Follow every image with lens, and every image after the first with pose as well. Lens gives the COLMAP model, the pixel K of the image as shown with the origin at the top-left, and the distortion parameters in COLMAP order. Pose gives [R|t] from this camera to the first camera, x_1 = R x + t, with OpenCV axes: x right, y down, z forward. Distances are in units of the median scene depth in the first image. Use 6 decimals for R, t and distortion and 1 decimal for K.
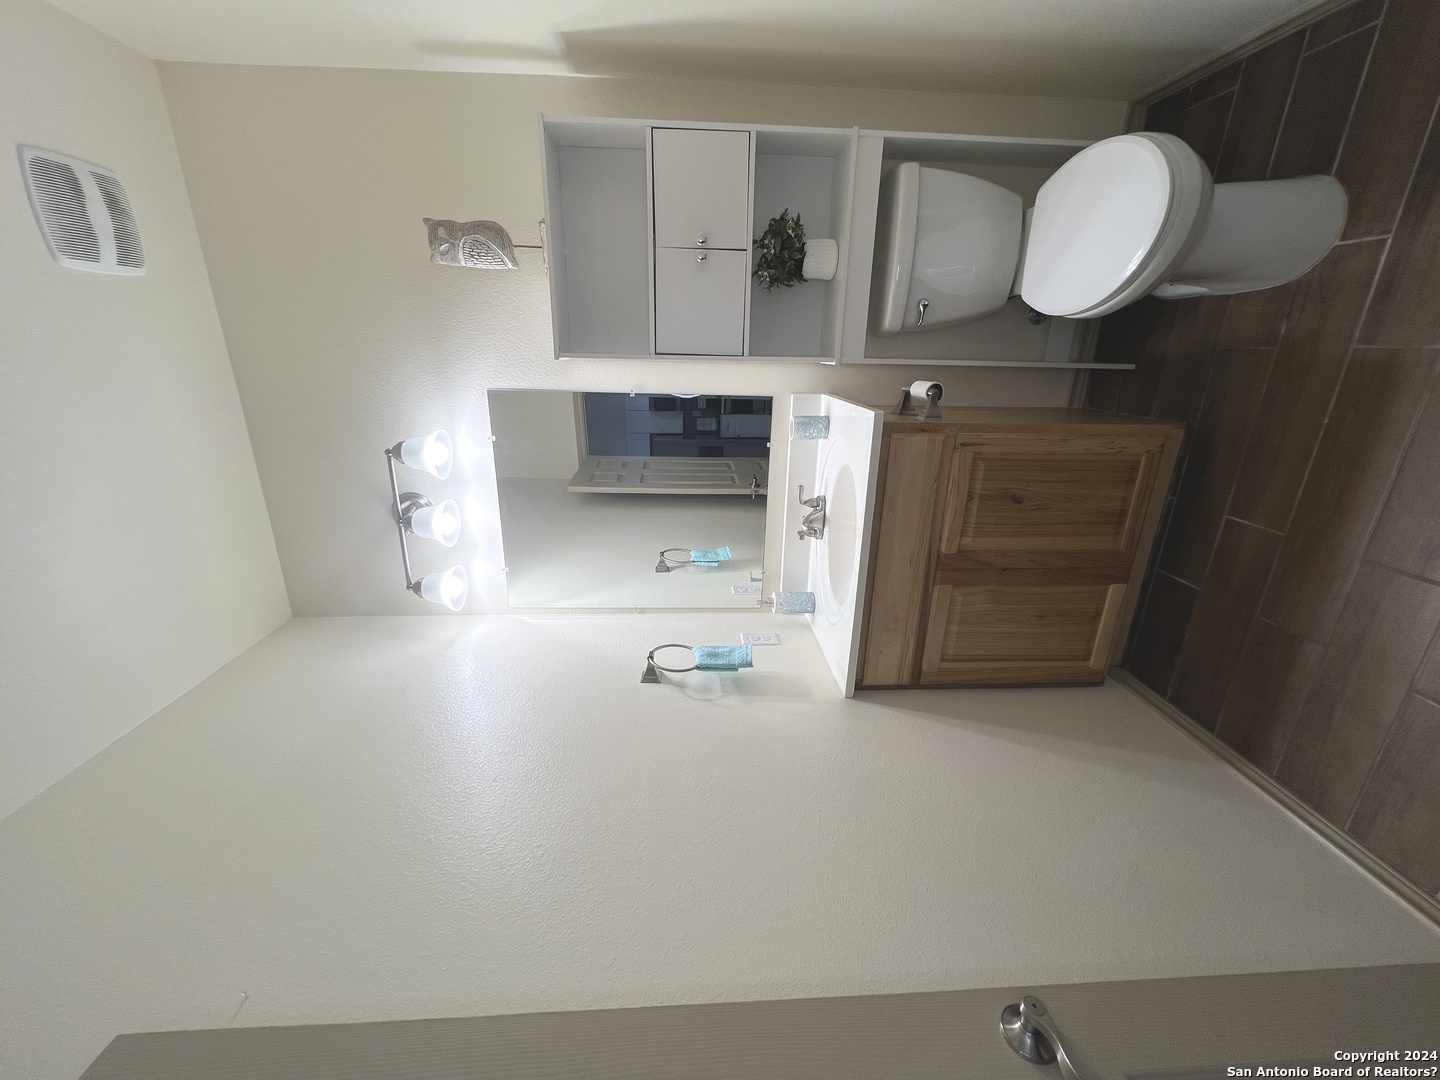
lens RADIAL K [[575.1, 0, 720.0], [0, 575.1, 540.0], [0, 0, 1]] dist [-0.002530, 0.000145]
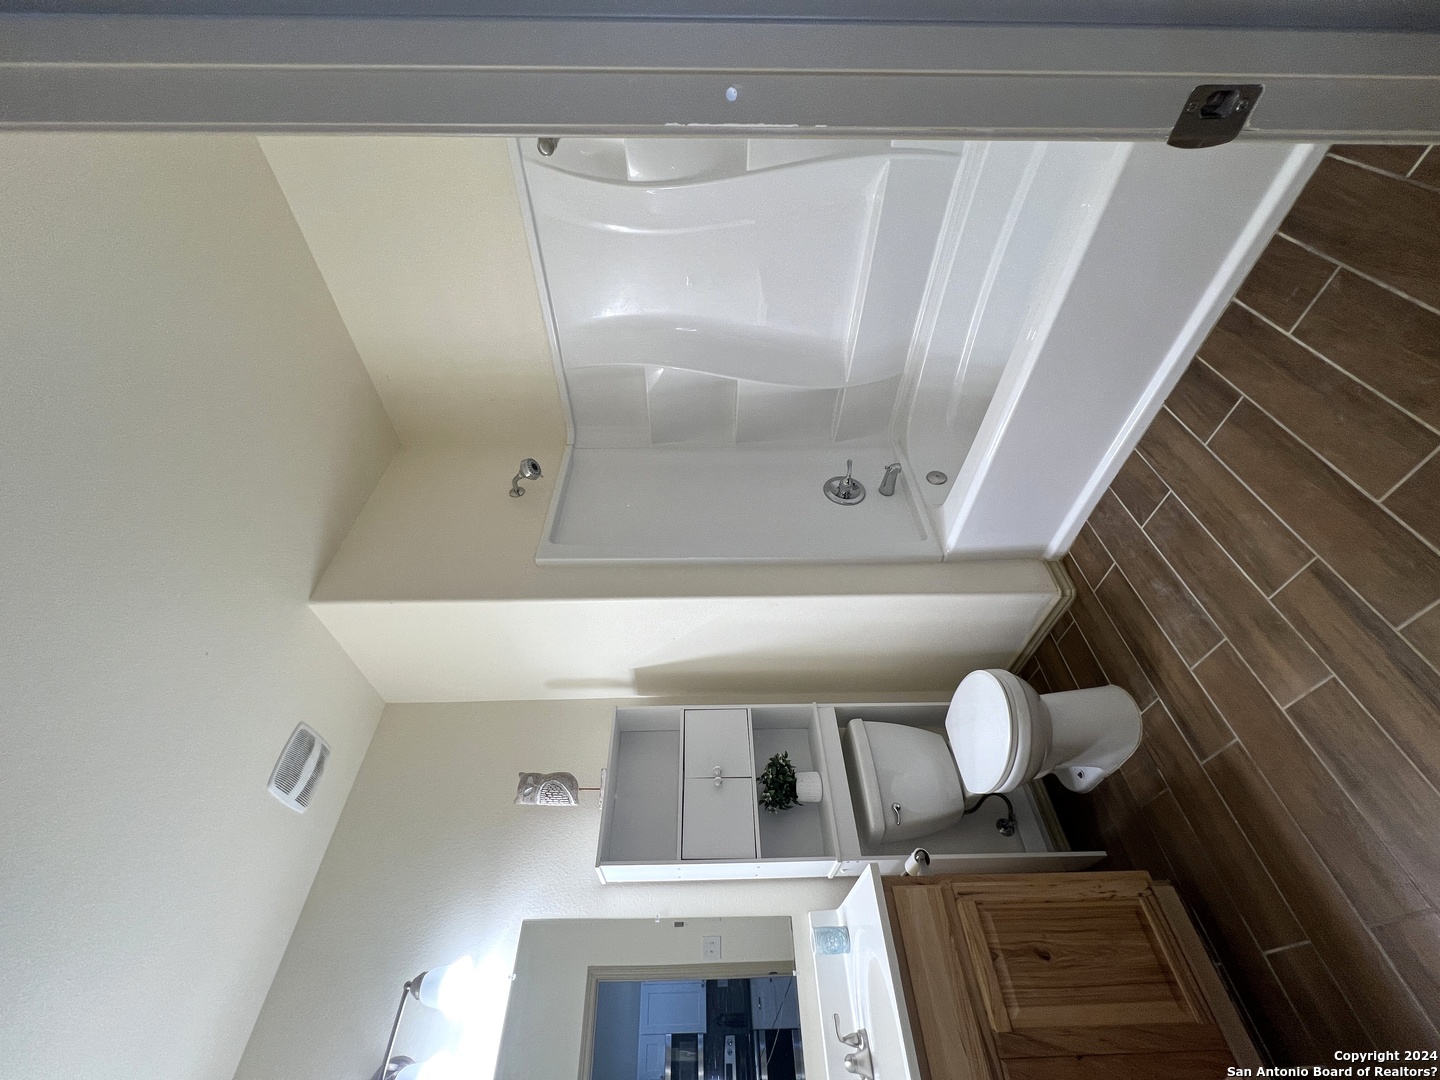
lens RADIAL K [[578.1, 0, 719.6], [0, 578.1, 543.1], [0, 0, 1]] dist [0.000732, 0.000582]
pose [[0.997947, -0.064010, -0.002348, 0.009849], [0.026550, 0.446730, -0.894275, 0.469615], [0.058291, 0.892376, 0.447512, -0.104452]]
